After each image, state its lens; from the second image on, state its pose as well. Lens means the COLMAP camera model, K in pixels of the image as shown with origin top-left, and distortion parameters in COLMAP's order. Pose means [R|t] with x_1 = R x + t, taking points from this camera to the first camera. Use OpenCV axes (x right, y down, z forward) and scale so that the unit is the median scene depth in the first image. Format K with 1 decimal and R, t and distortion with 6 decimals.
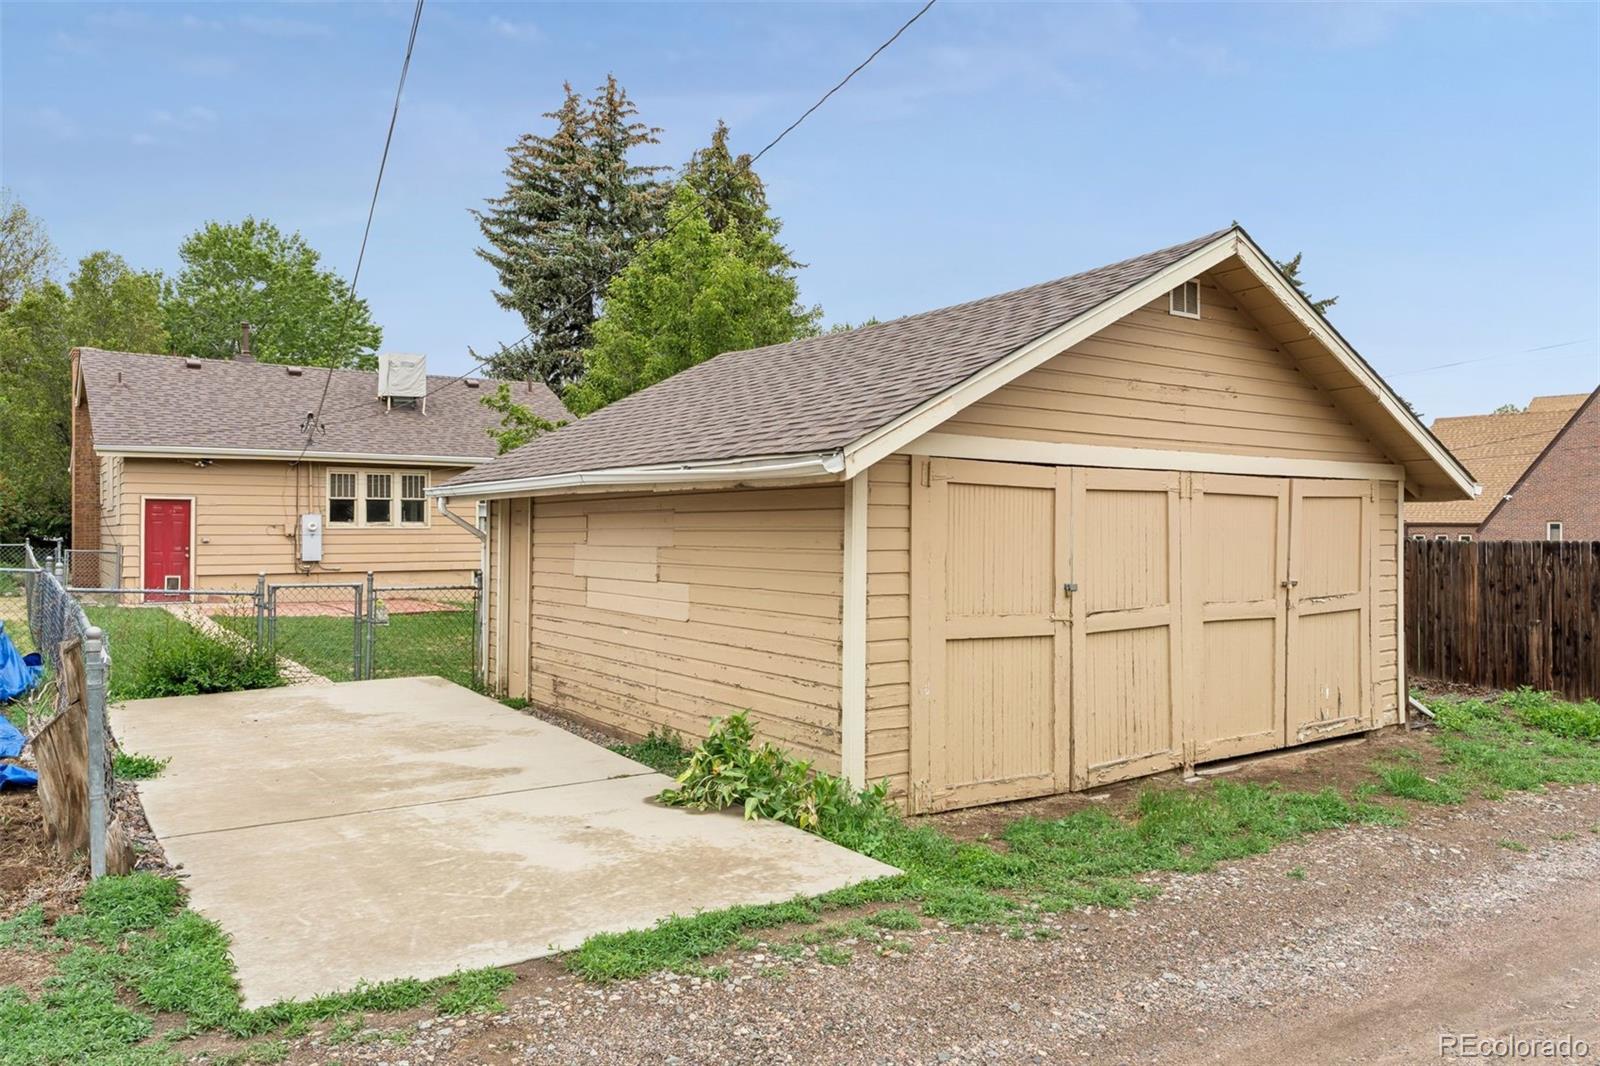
lens RADIAL K [[1131.8, 0, 800.0], [0, 1131.8, 533.0], [0, 0, 1]] dist [0.023685, -0.002079]
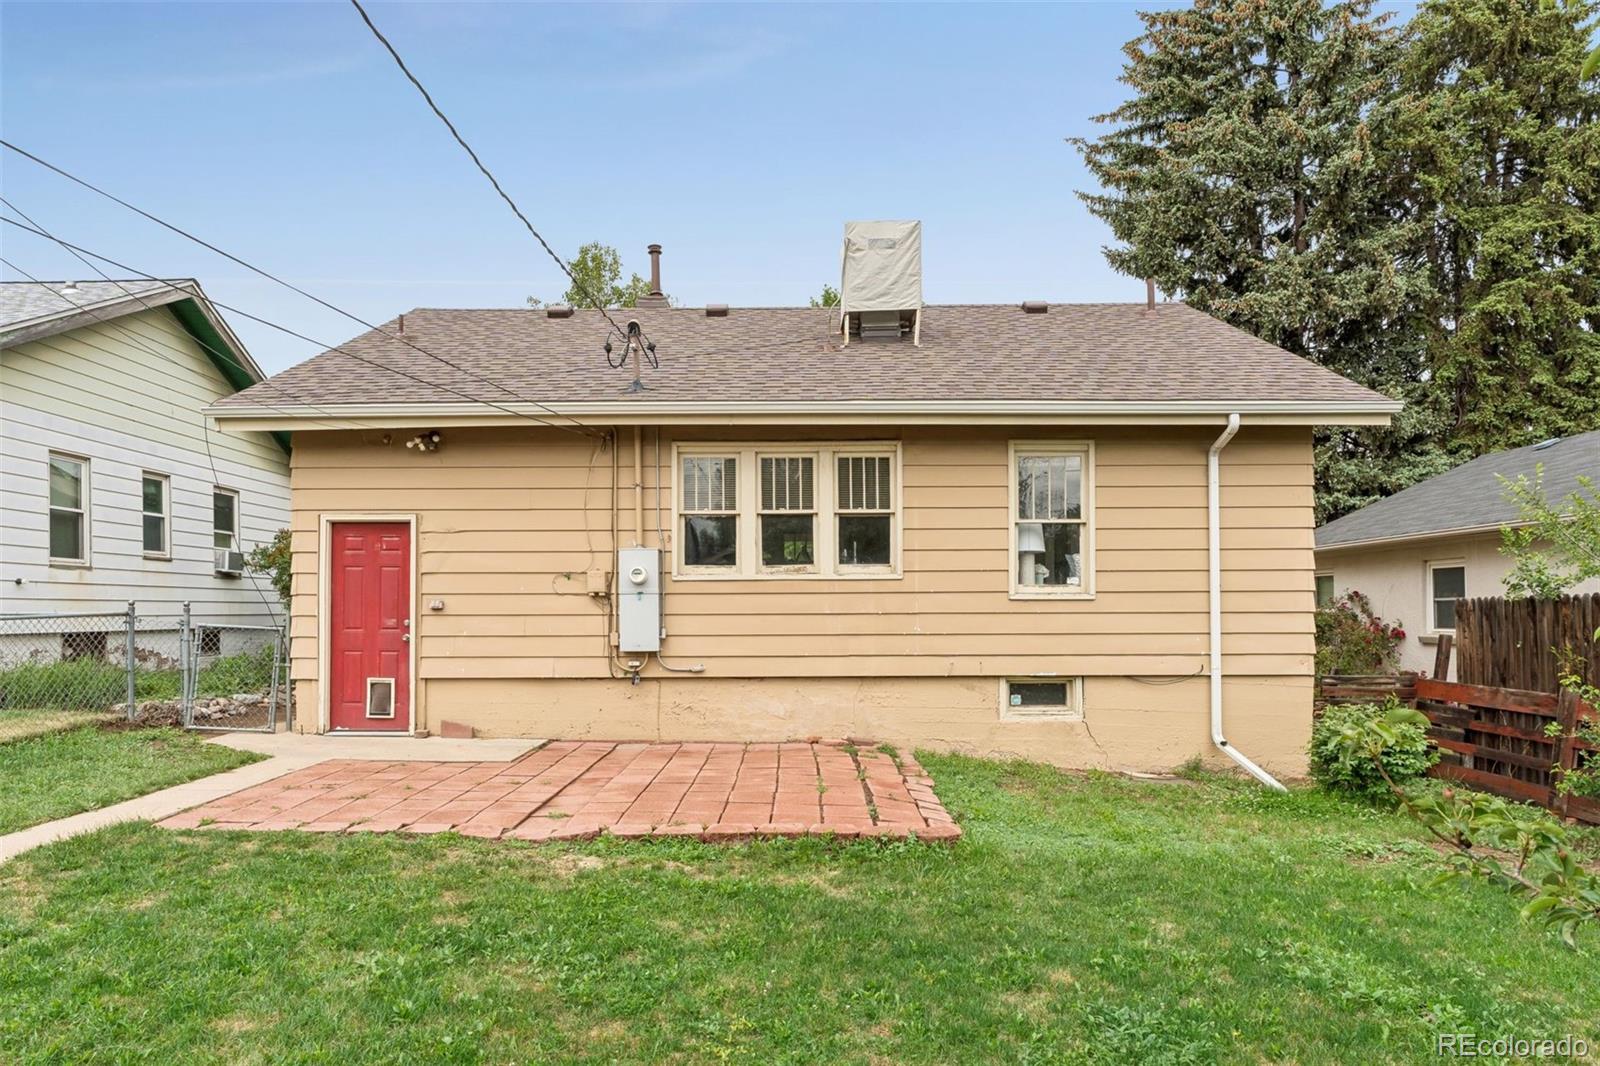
lens RADIAL K [[953.1, 0, 800.3], [0, 953.1, 607.5], [0, 0, 1]] dist [-0.002880, 0.000892]
pose [[0.822165, -0.004453, -0.569231, -0.153837], [0.001526, 0.999983, -0.005618, 0.008894], [0.569247, 0.003750, 0.822158, 0.688726]]
